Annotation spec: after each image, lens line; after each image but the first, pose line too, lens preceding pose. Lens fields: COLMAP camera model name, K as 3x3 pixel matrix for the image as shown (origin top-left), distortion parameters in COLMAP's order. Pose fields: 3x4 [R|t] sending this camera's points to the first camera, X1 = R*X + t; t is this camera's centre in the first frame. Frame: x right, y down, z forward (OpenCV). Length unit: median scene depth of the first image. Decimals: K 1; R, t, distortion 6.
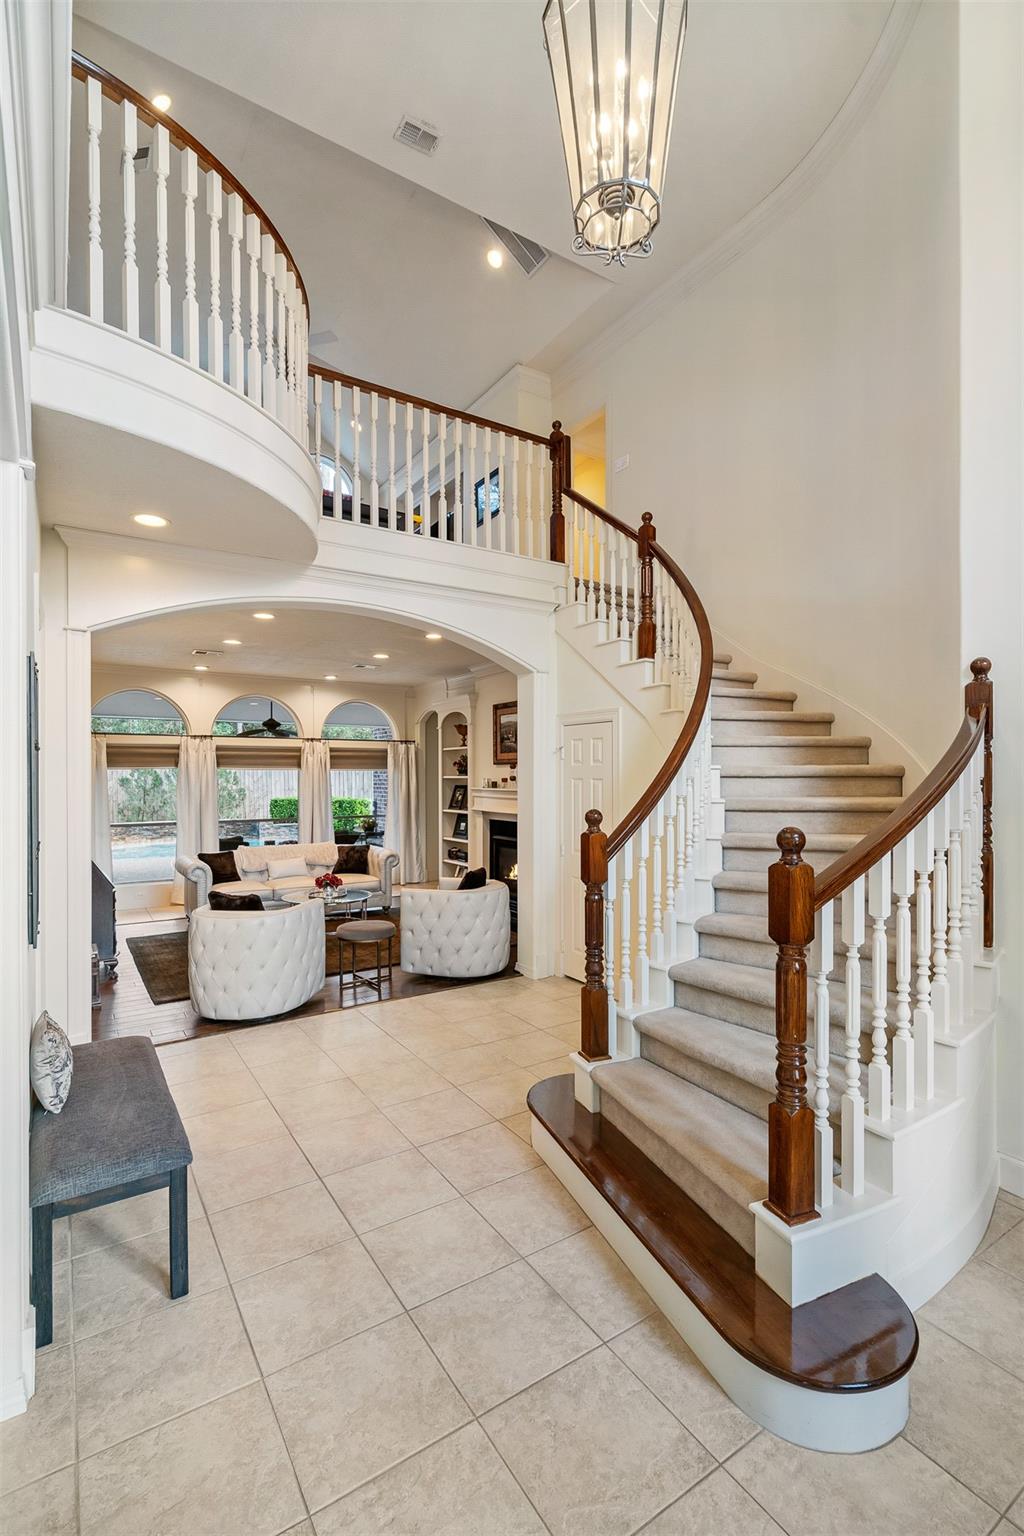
lens RADIAL K [[701.7, 0, 535.3], [0, 701.7, 774.6], [0, 0, 1]] dist [-0.010276, 0.000572]
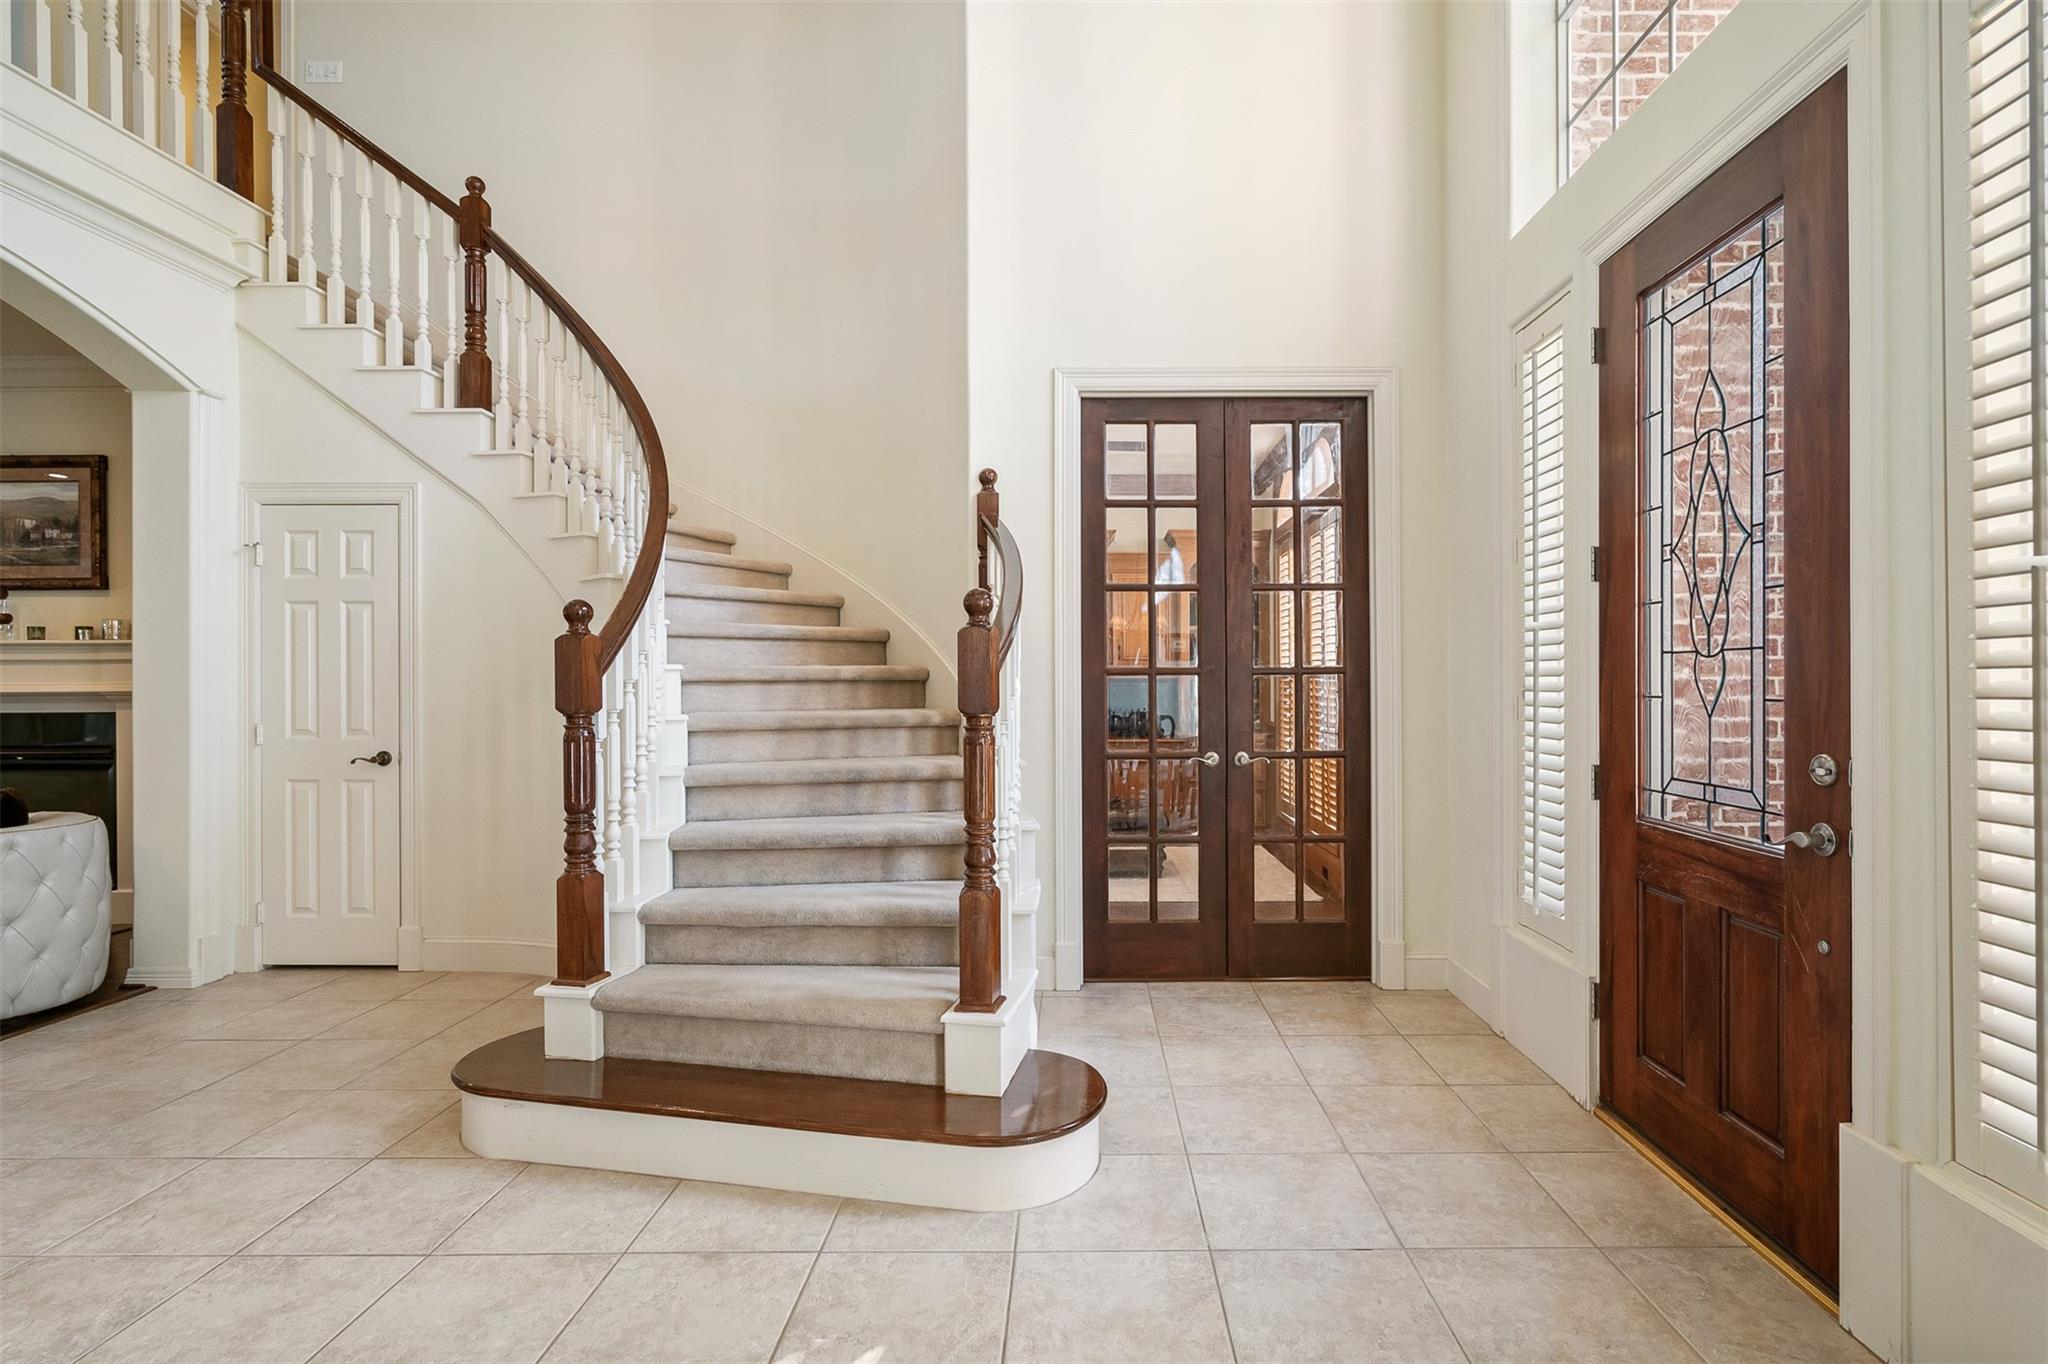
lens RADIAL K [[960.7, 0, 1074.6], [0, 960.7, 682.2], [0, 0, 1]] dist [-0.002122, 0.001017]
pose [[0.559836, -0.001661, 0.828602, -0.252592], [0.005604, 0.999983, -0.001781, 0.082564], [-0.828584, 0.005641, 0.559836, 0.076253]]
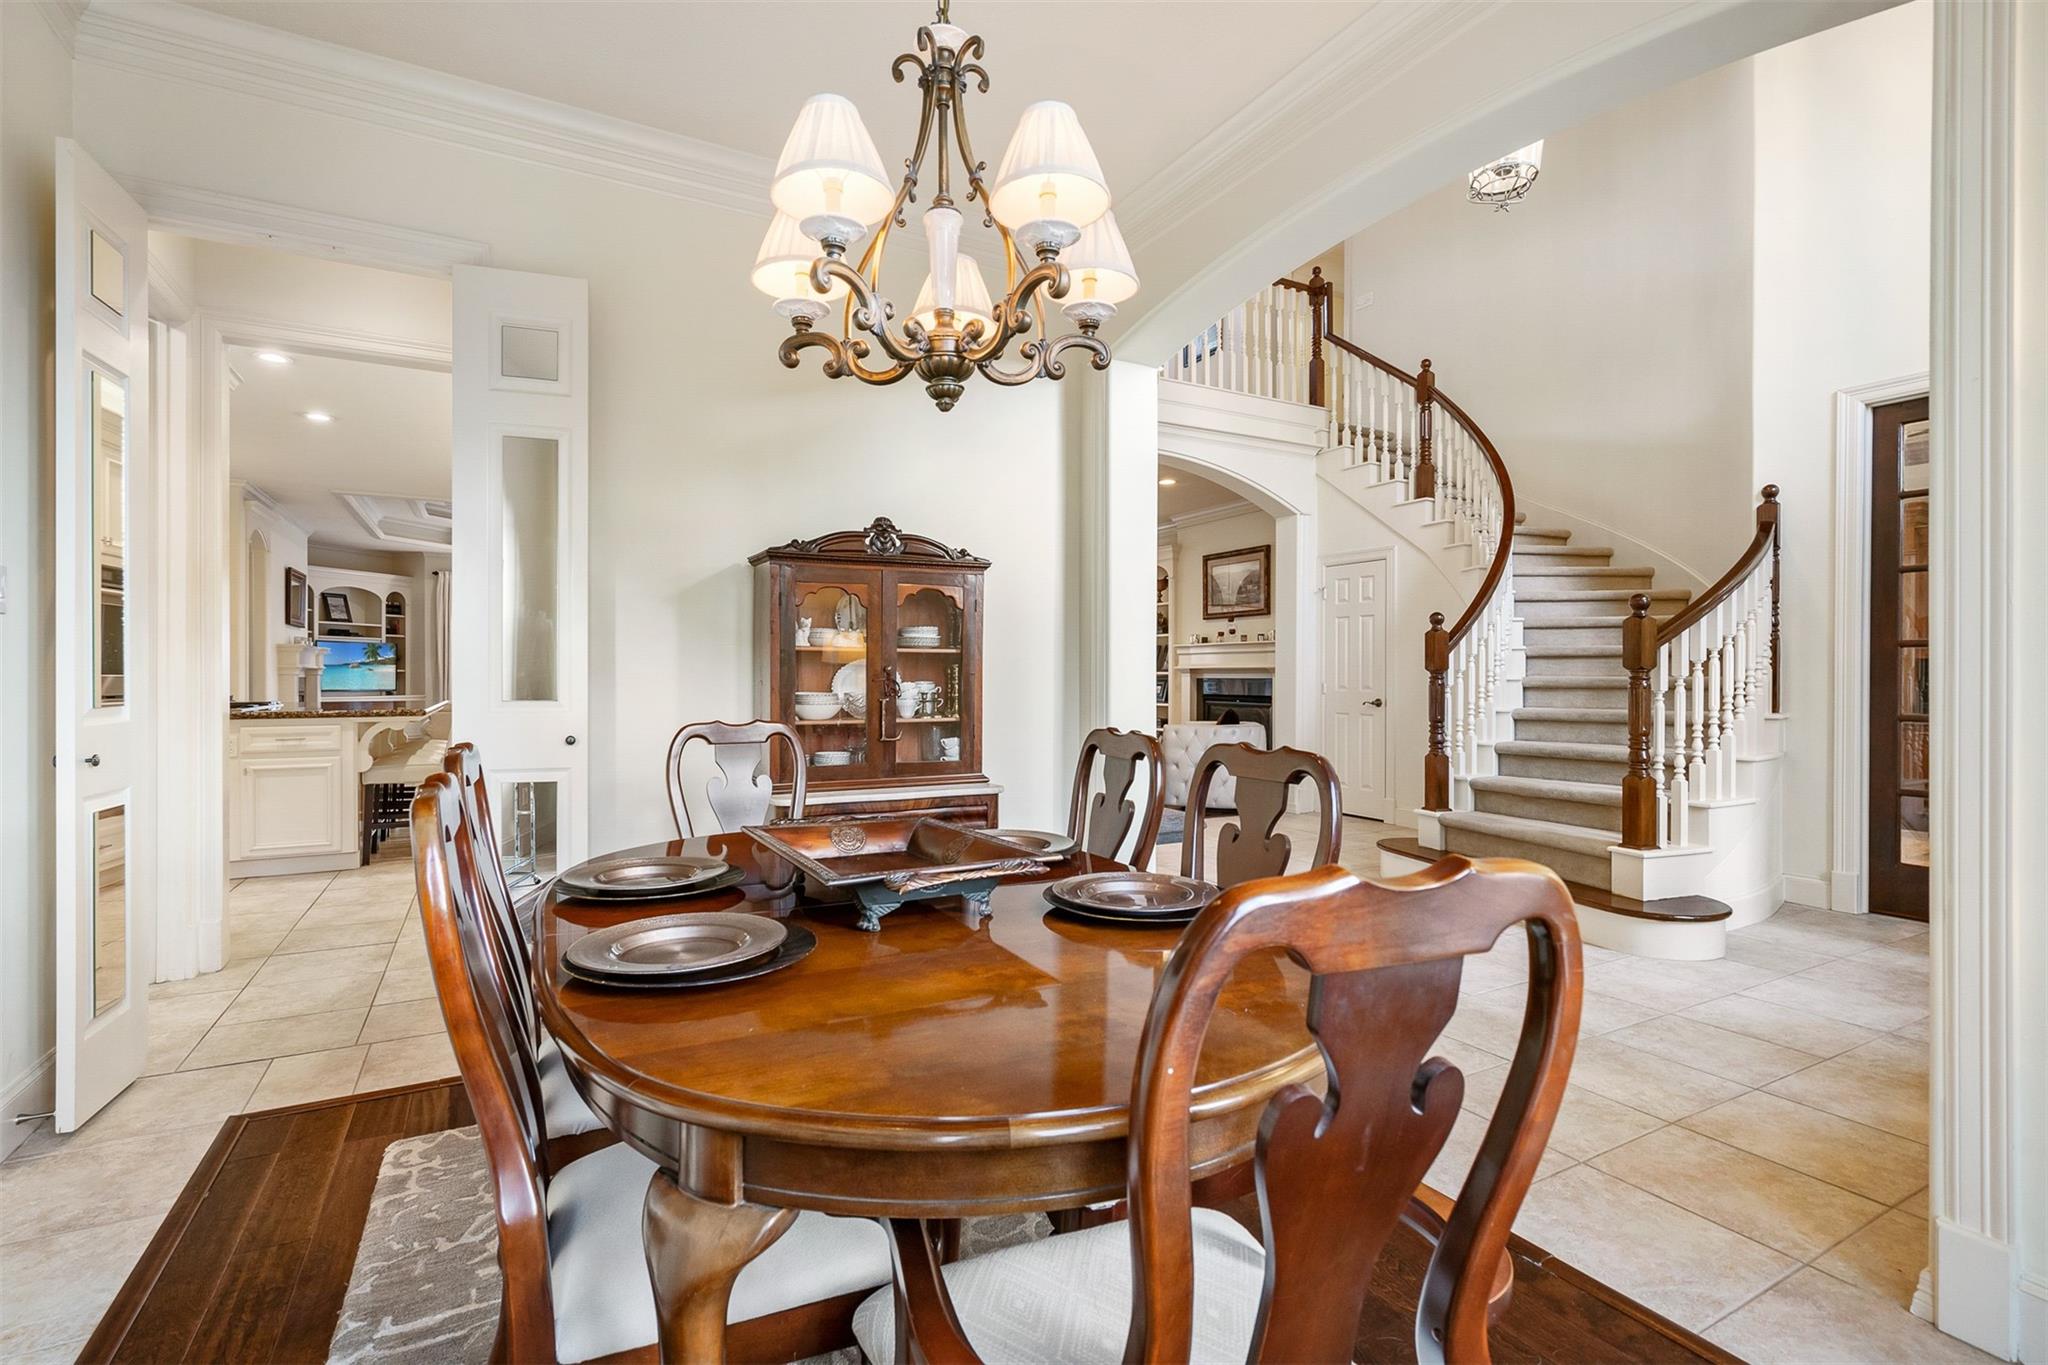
lens RADIAL K [[942.6, 0, 1024.0], [0, 942.6, 682.5], [0, 0, 1]] dist [0.005372, 0.000975]
pose [[0.996655, 0.002789, -0.081672, -0.326438], [-0.002346, 0.999982, 0.005515, 0.106249], [0.081685, -0.005305, 0.996644, -0.470262]]
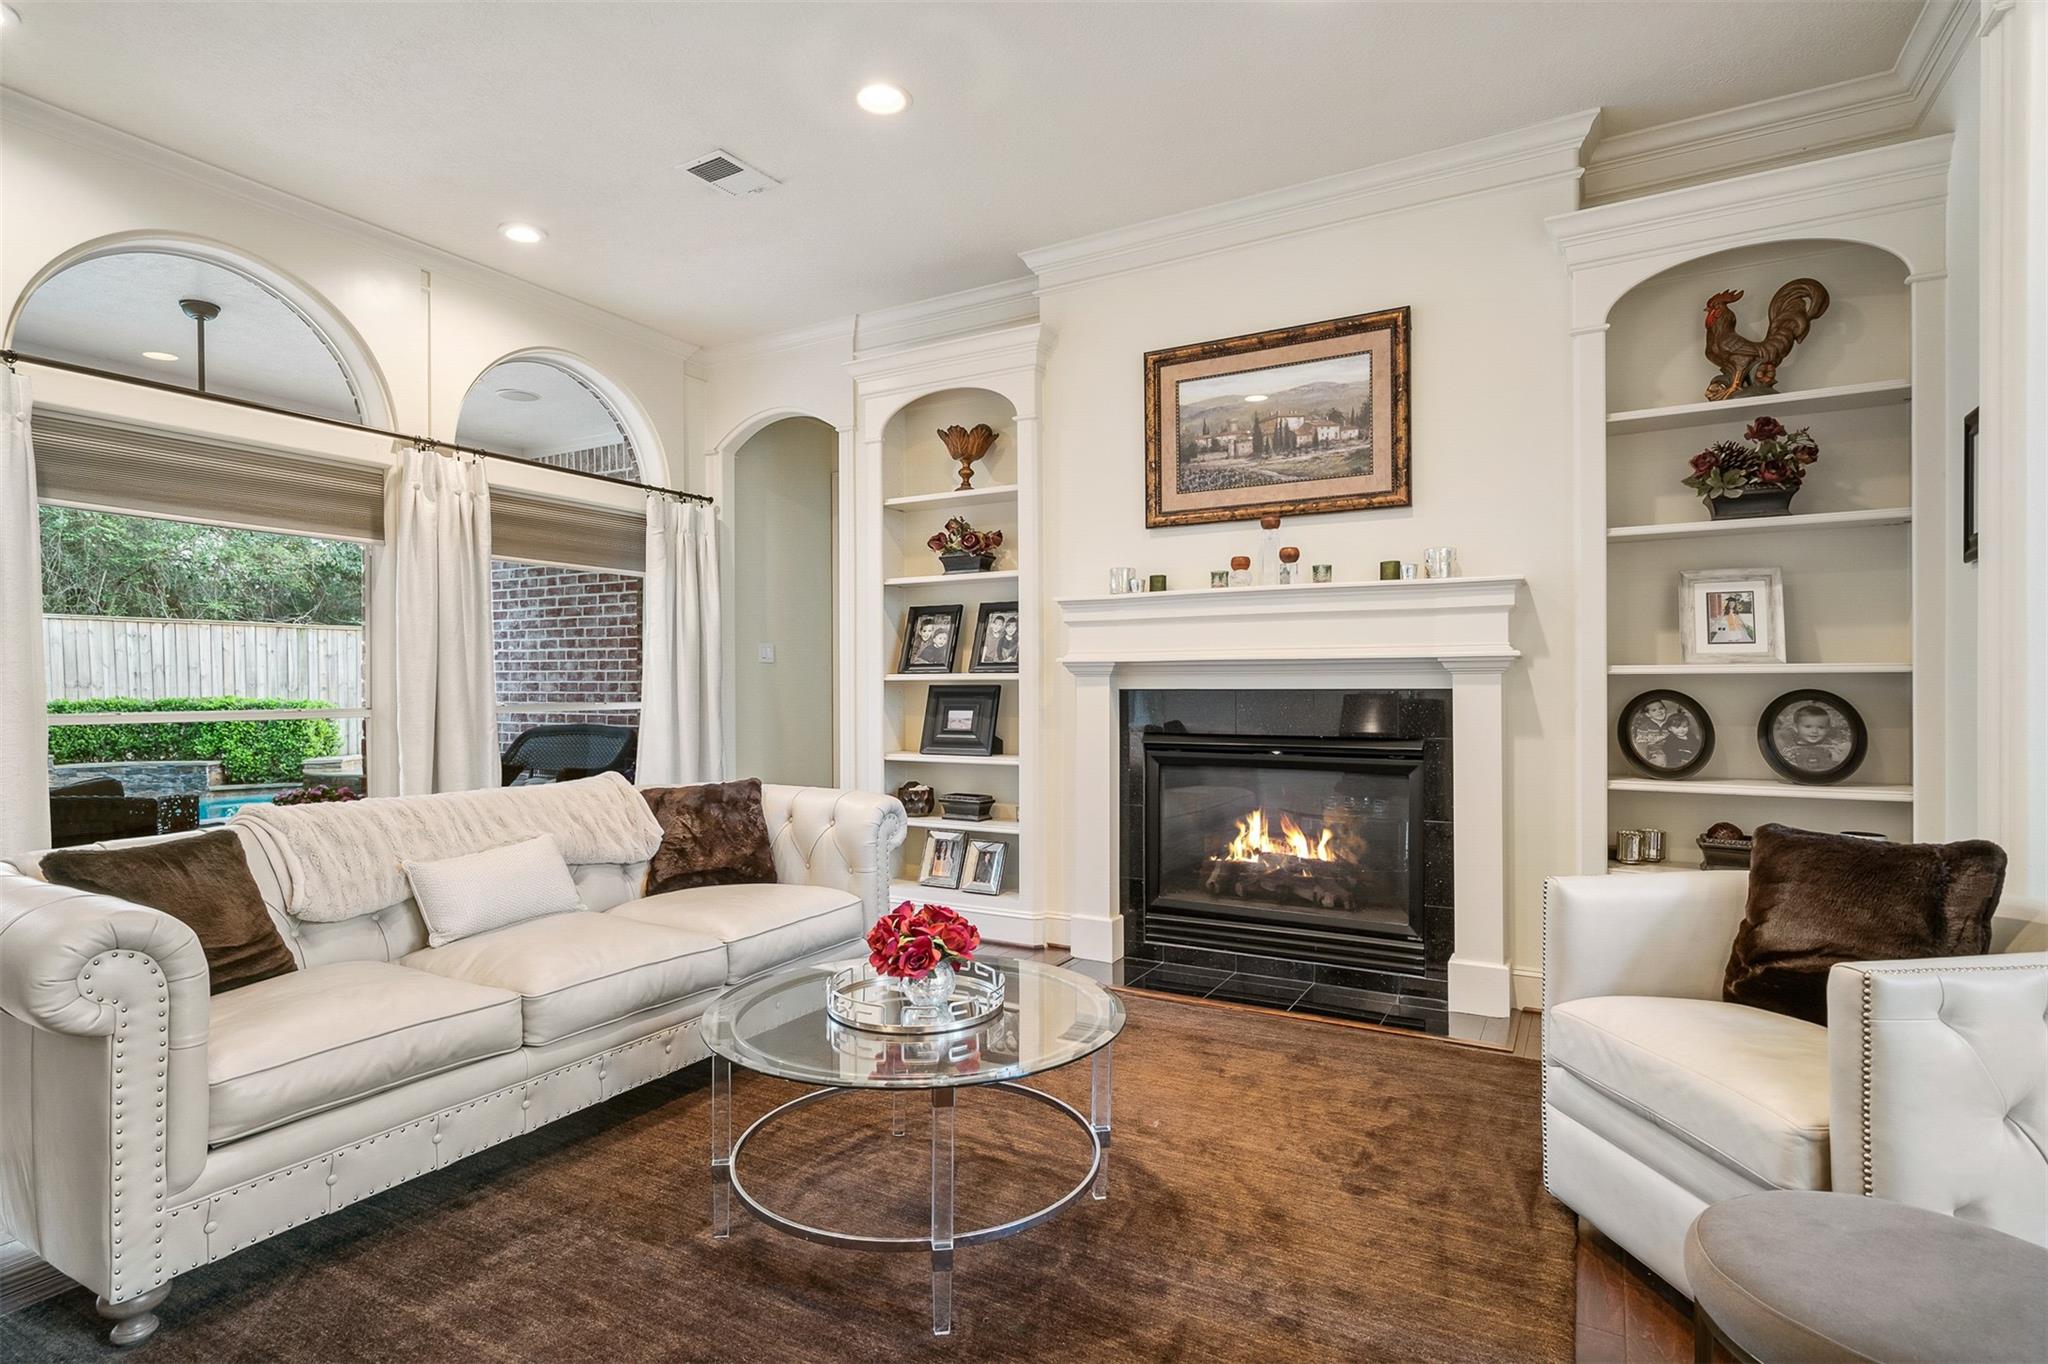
lens RADIAL K [[1025.8, 0, 1024.0], [0, 1025.8, 682.0], [0, 0, 1]] dist [-0.000016, -0.000710]
pose [[0.895880, -0.003162, 0.444284, -0.561019], [0.003970, 0.999992, -0.000889, 0.101949], [-0.444278, 0.002561, 0.895885, 0.970020]]
